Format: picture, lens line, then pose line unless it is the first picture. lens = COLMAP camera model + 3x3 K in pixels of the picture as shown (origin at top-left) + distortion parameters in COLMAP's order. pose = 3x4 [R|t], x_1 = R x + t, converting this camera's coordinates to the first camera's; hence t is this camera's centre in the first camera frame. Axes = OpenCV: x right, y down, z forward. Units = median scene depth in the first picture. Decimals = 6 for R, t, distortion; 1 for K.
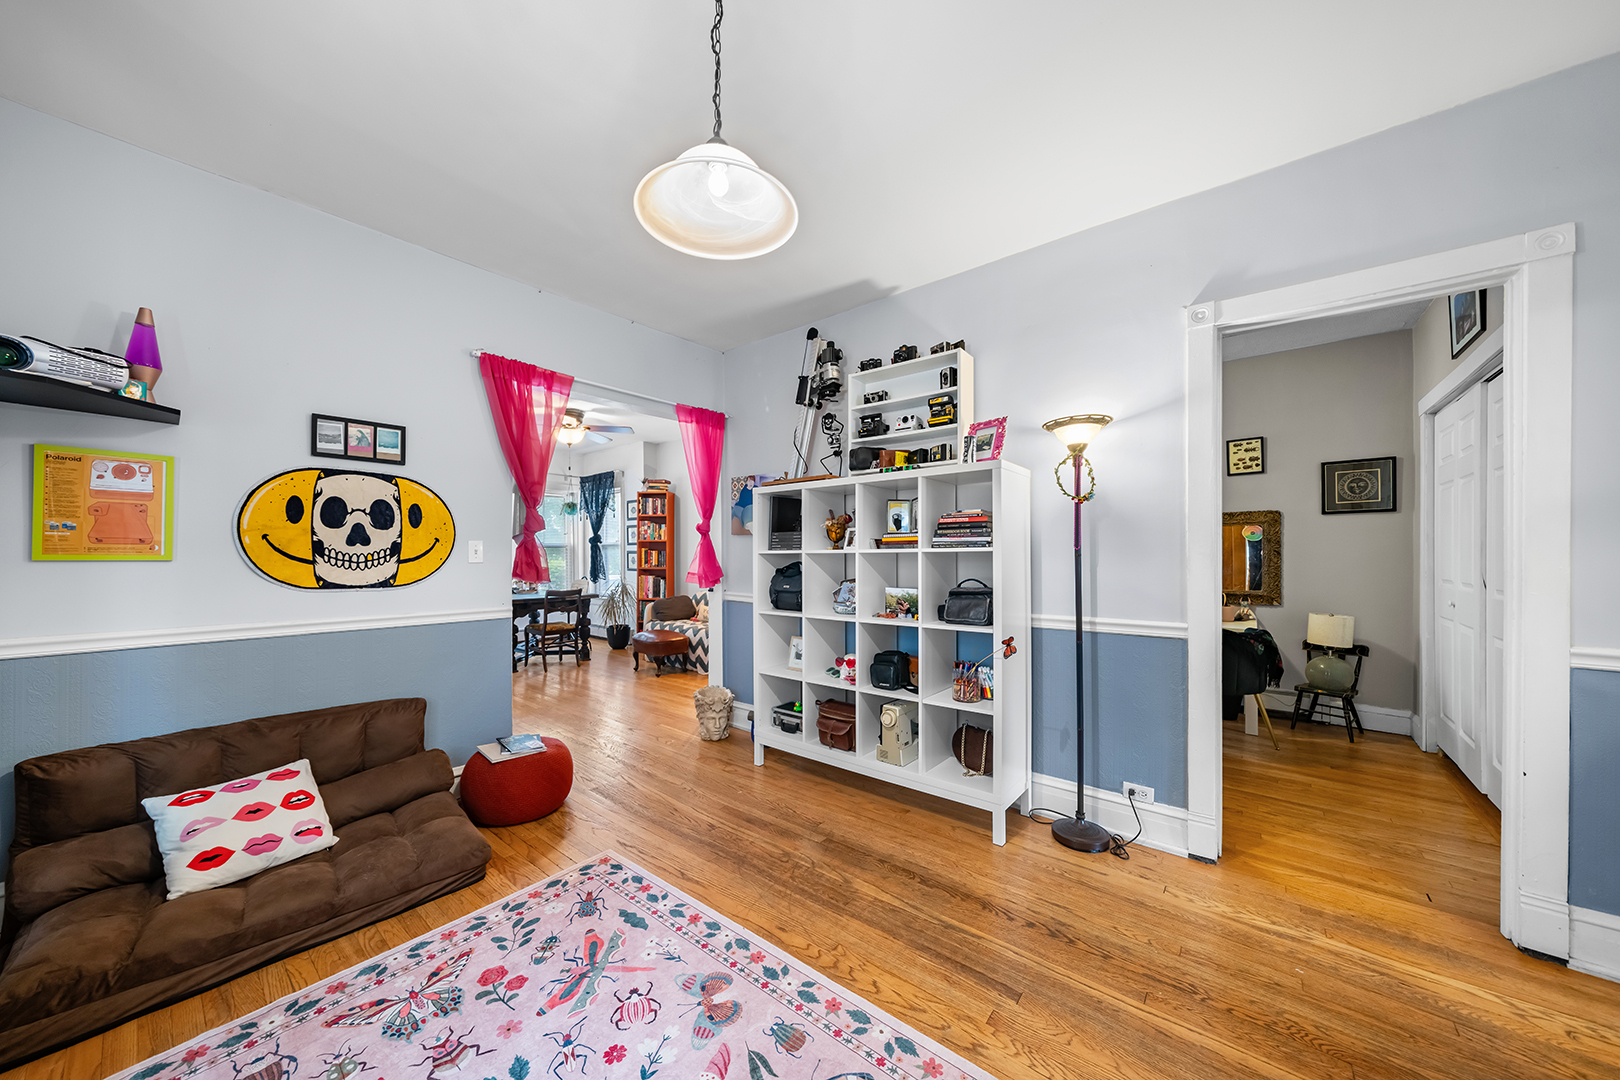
lens RADIAL K [[553.6, 0, 808.3], [0, 553.6, 552.8], [0, 0, 1]] dist [-0.002325, -0.000151]
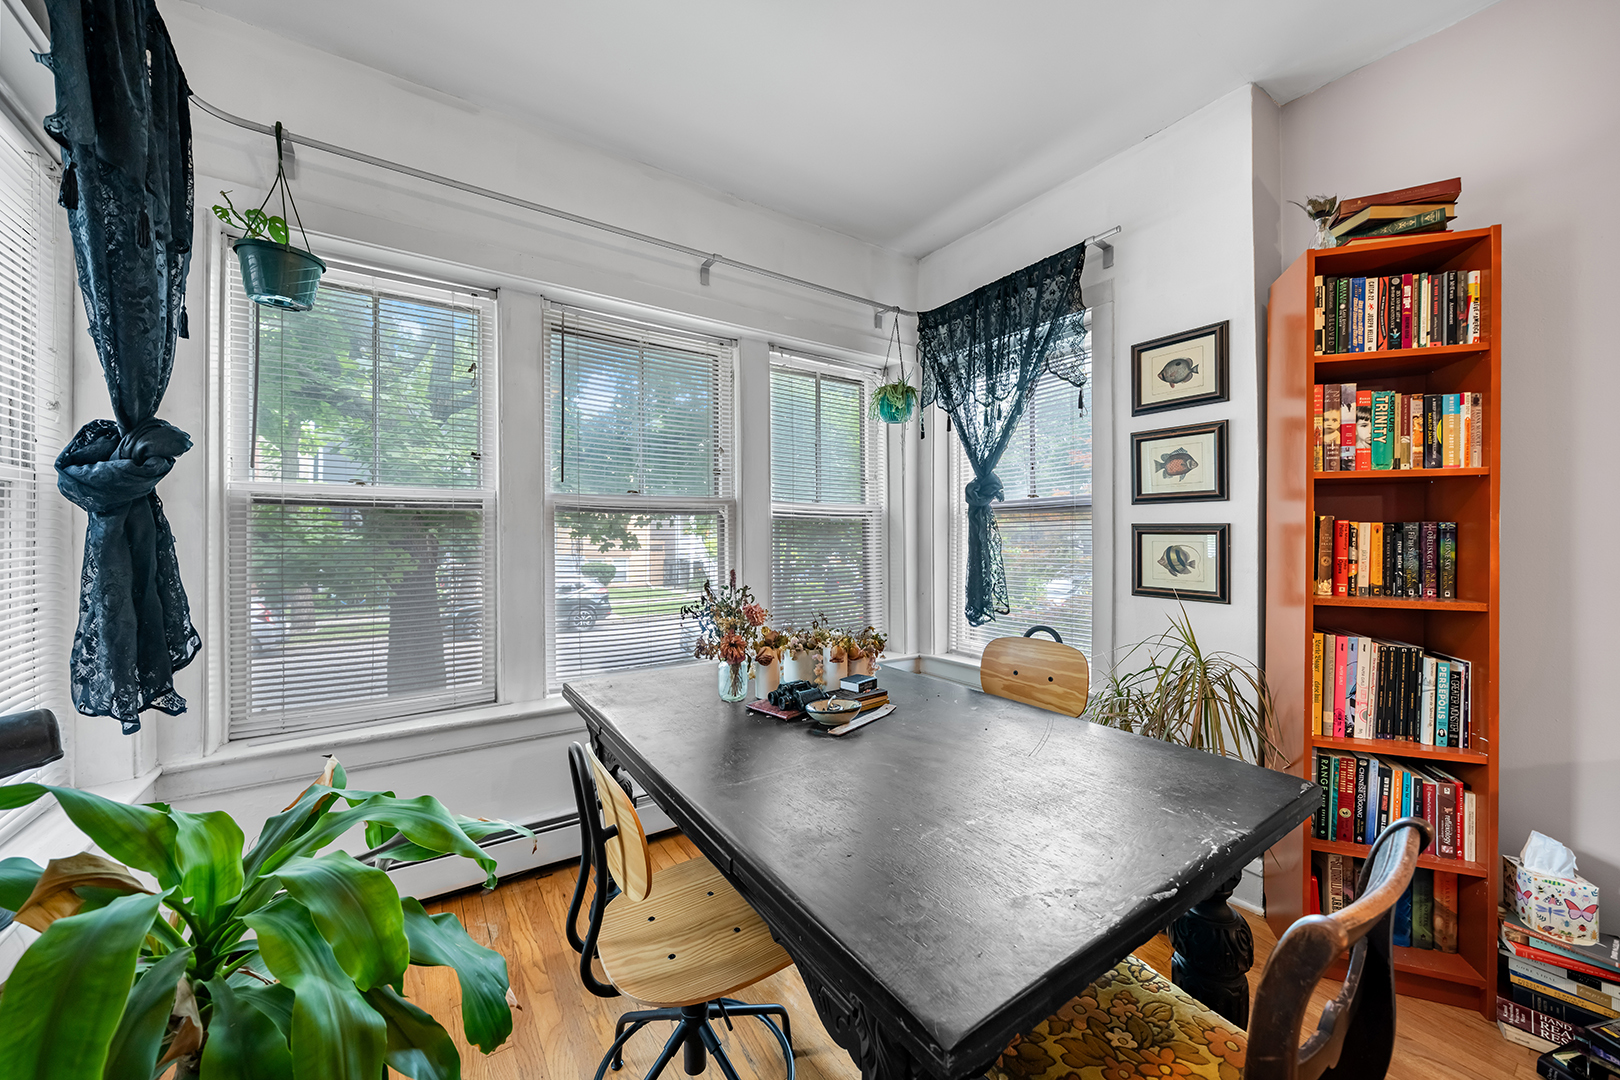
lens RADIAL K [[594.4, 0, 810.0], [0, 594.4, 540.0], [0, 0, 1]] dist [-0.001199, -0.000016]
pose [[0.959851, 0.010600, -0.280311, -0.426590], [-0.008600, 0.999928, 0.008363, 0.003384], [0.280379, -0.005617, 0.959873, 0.712884]]
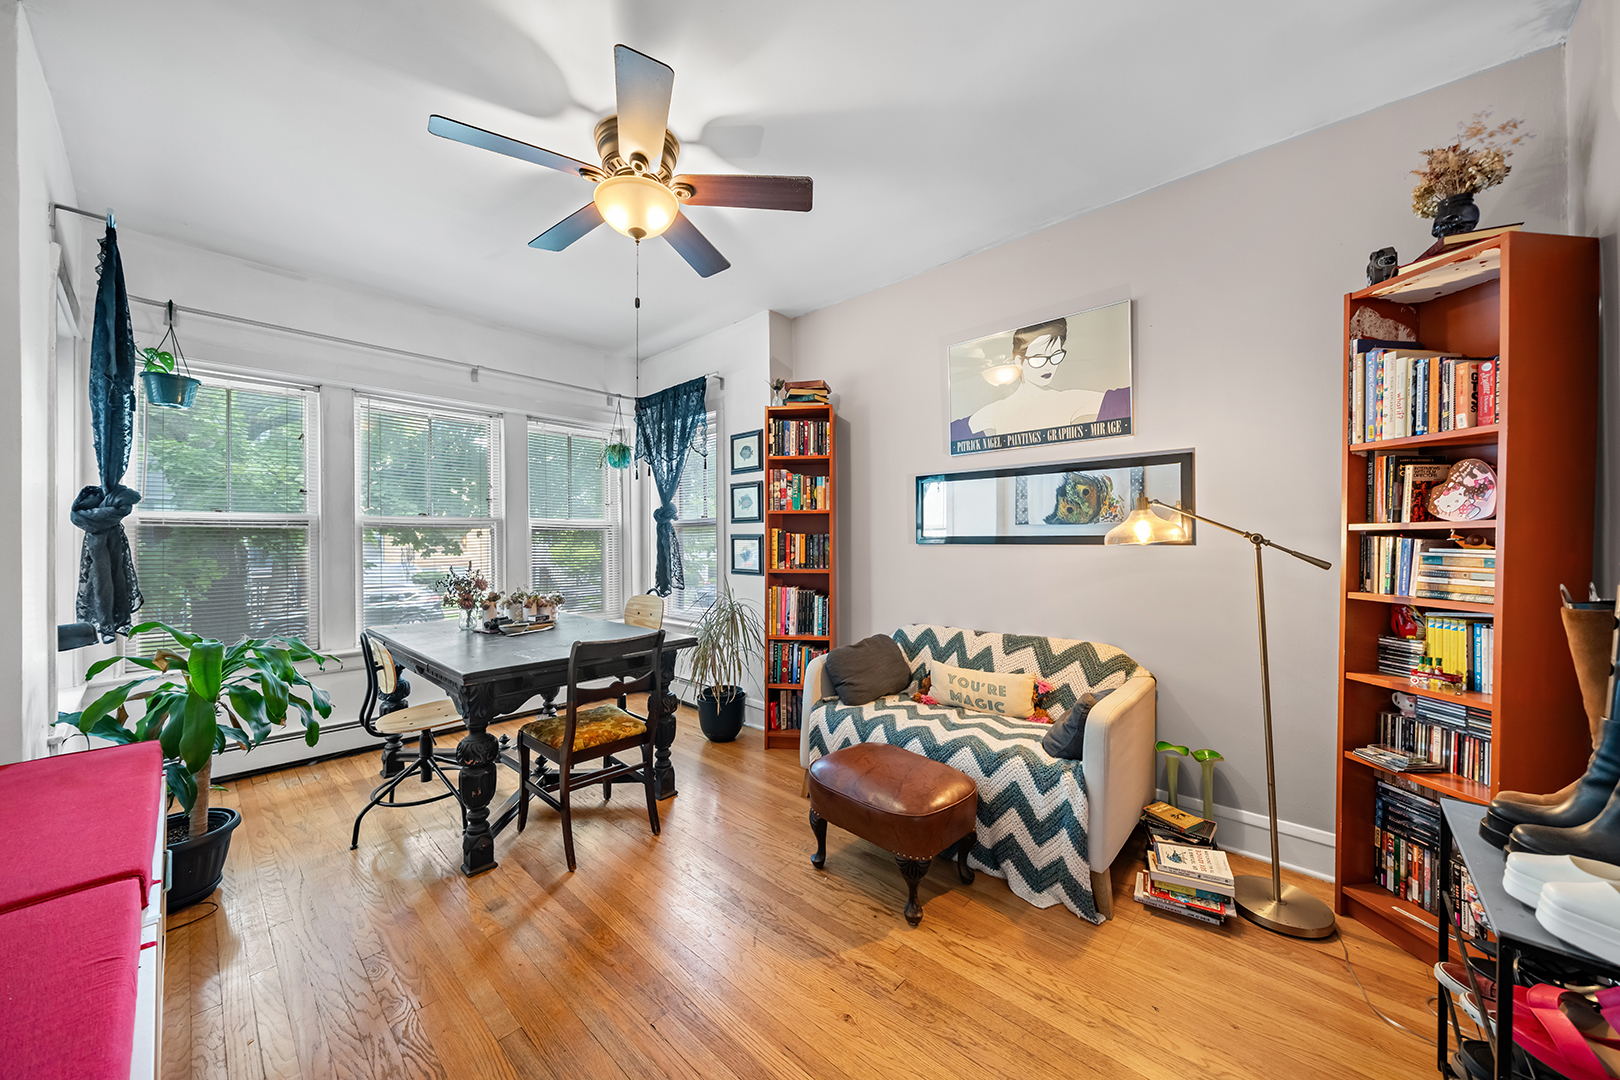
lens RADIAL K [[572.3, 0, 810.0], [0, 572.3, 540.0], [0, 0, 1]] dist [-0.000937, -0.000052]
pose [[0.998676, 0.001891, -0.051402, -0.244455], [-0.001979, 0.999997, -0.001665, 0.002449], [0.051399, 0.001764, 0.998677, 0.516471]]
